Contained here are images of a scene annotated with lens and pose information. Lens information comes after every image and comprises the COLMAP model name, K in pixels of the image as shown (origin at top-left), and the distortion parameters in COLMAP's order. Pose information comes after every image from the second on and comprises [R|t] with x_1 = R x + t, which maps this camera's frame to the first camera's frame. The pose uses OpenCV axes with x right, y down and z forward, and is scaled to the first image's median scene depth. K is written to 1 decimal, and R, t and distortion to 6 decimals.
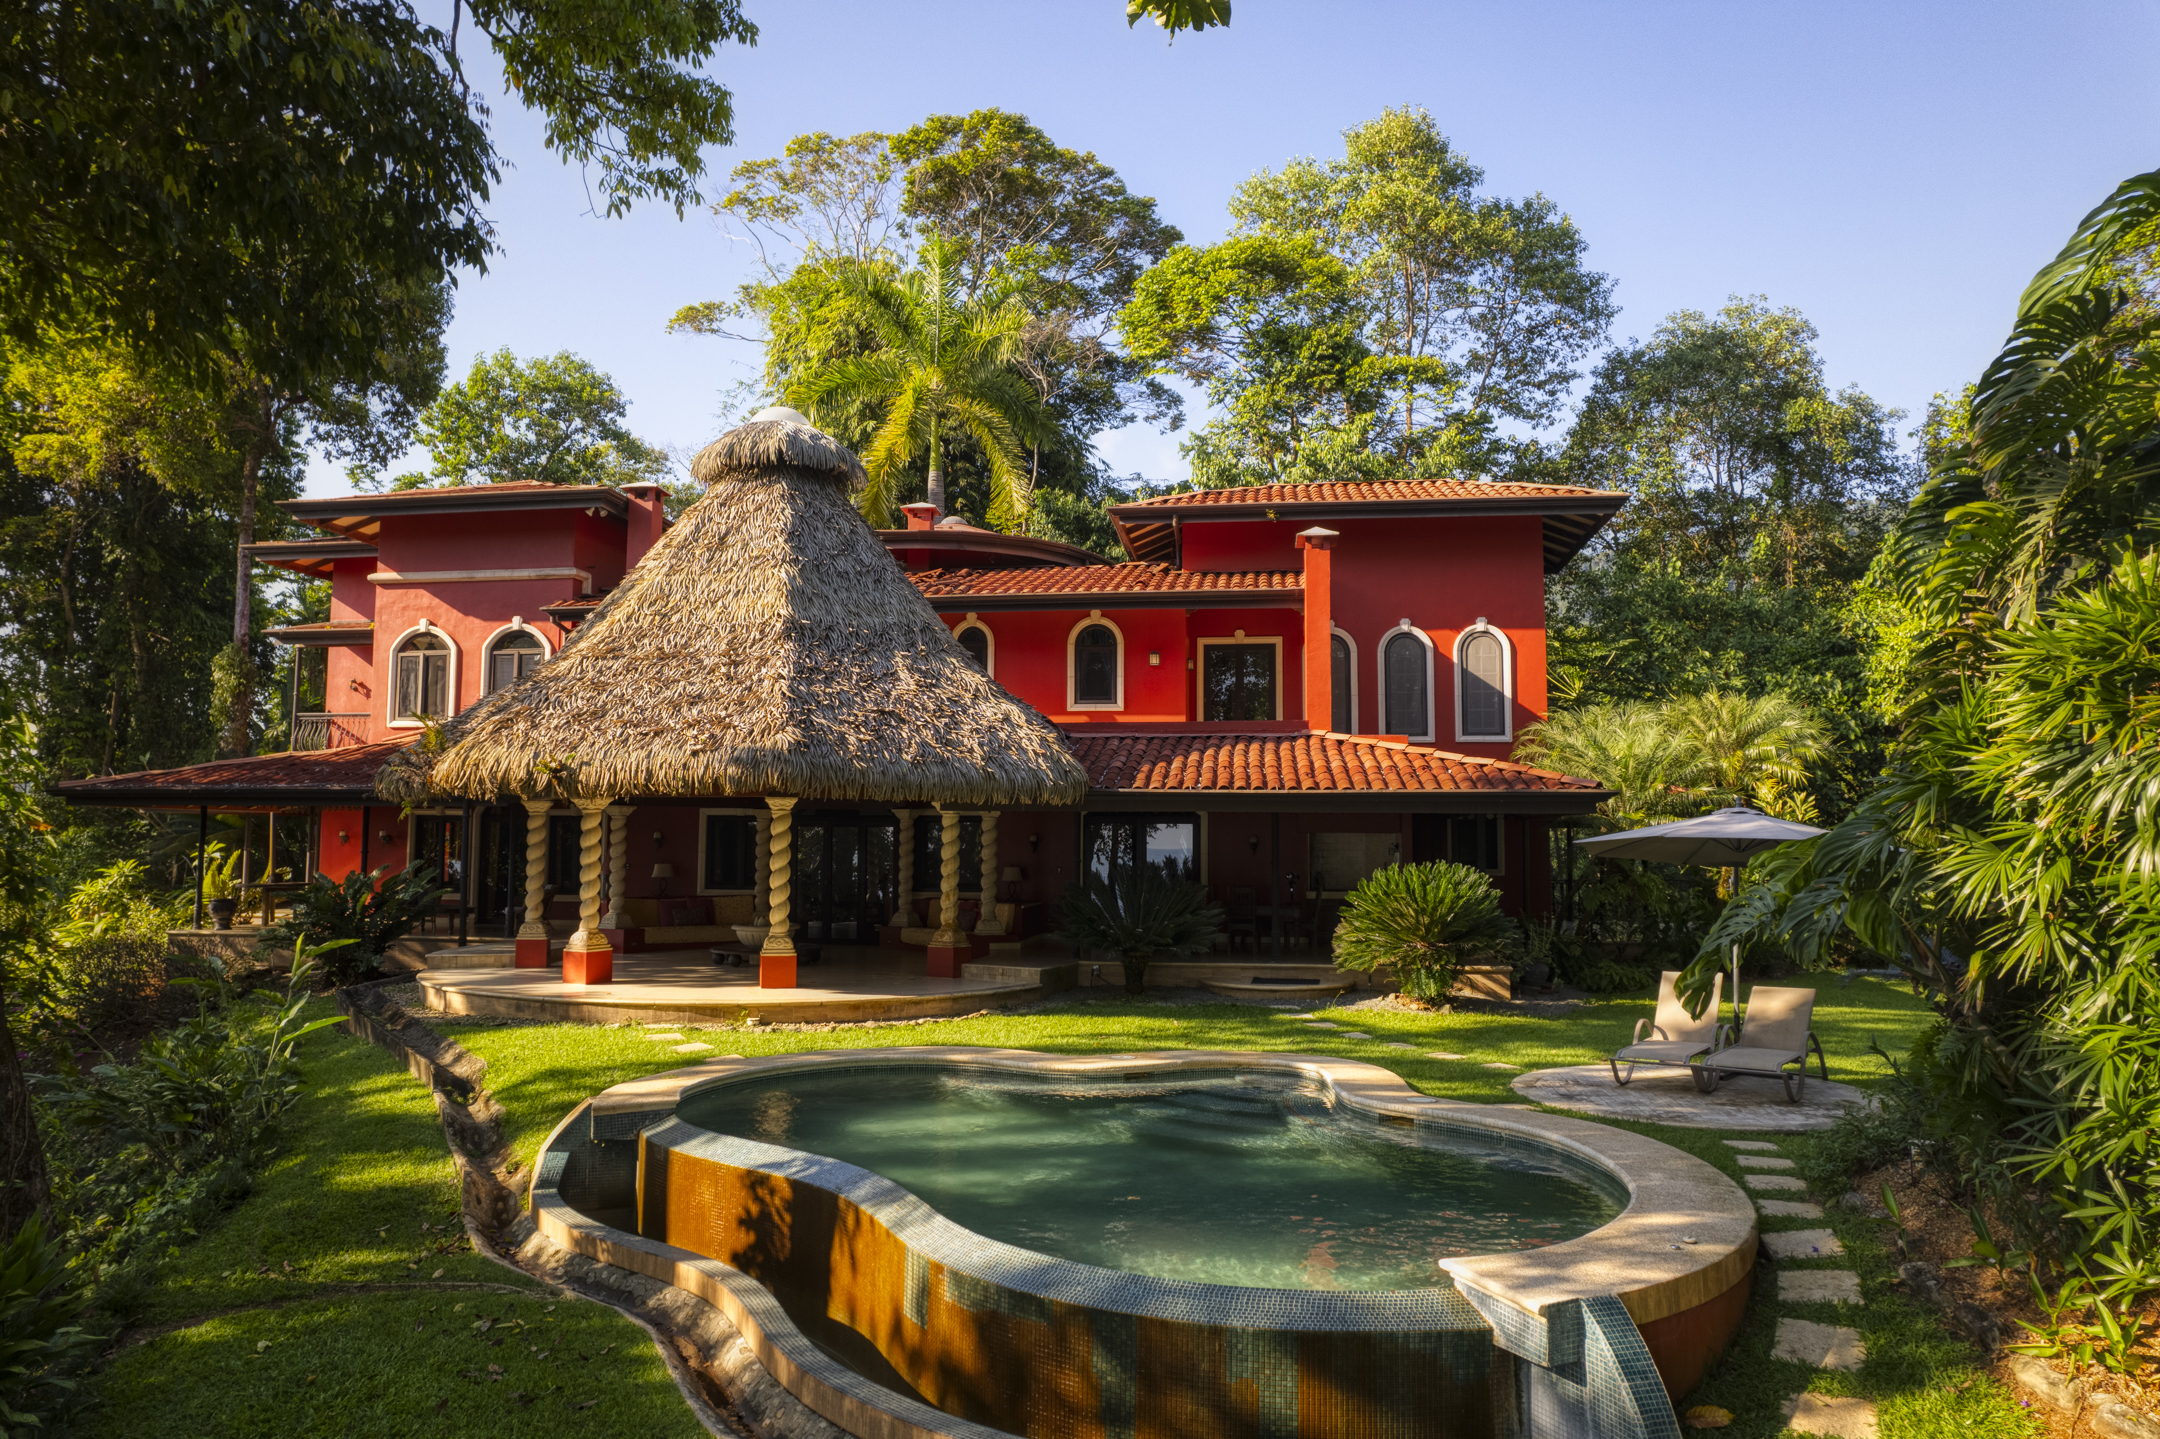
lens RADIAL K [[1383.1, 0, 1080.0], [0, 1383.1, 719.5], [0, 0, 1]] dist [-0.041789, 0.000280]
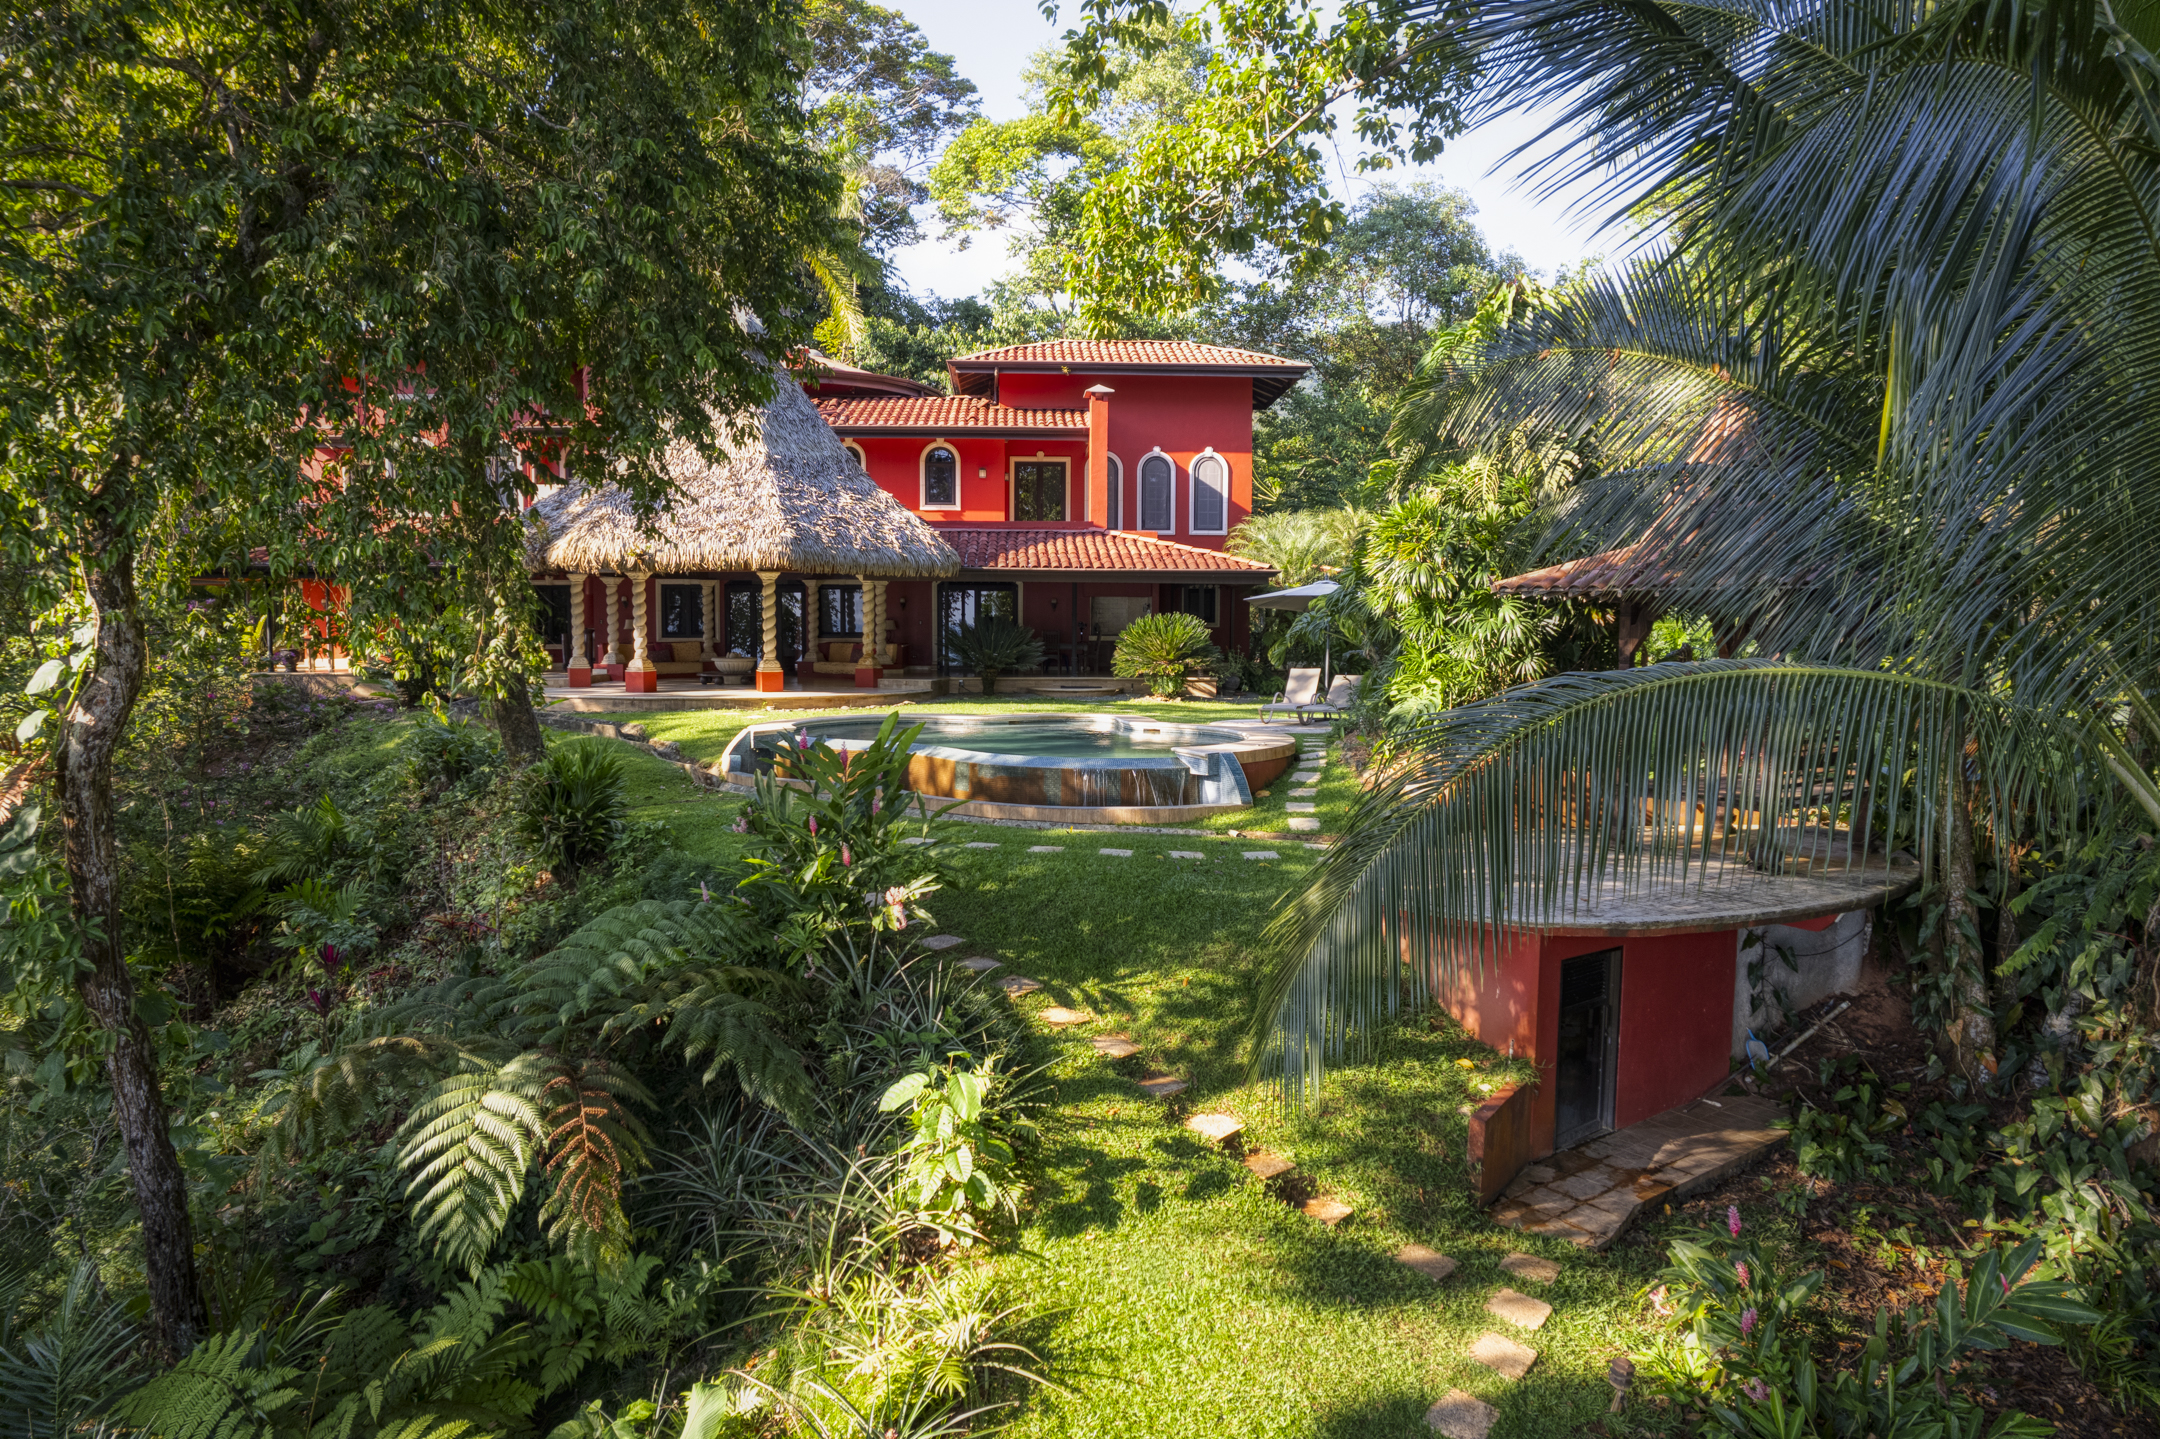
lens RADIAL K [[1426.2, 0, 1080.0], [0, 1426.2, 719.5], [0, 0, 1]] dist [-0.005989, -0.001031]
pose [[0.982931, -0.015250, 0.183341, -0.131061], [-0.014213, 0.987285, 0.158323, -0.030726], [-0.183424, -0.158227, 0.970216, -0.515478]]
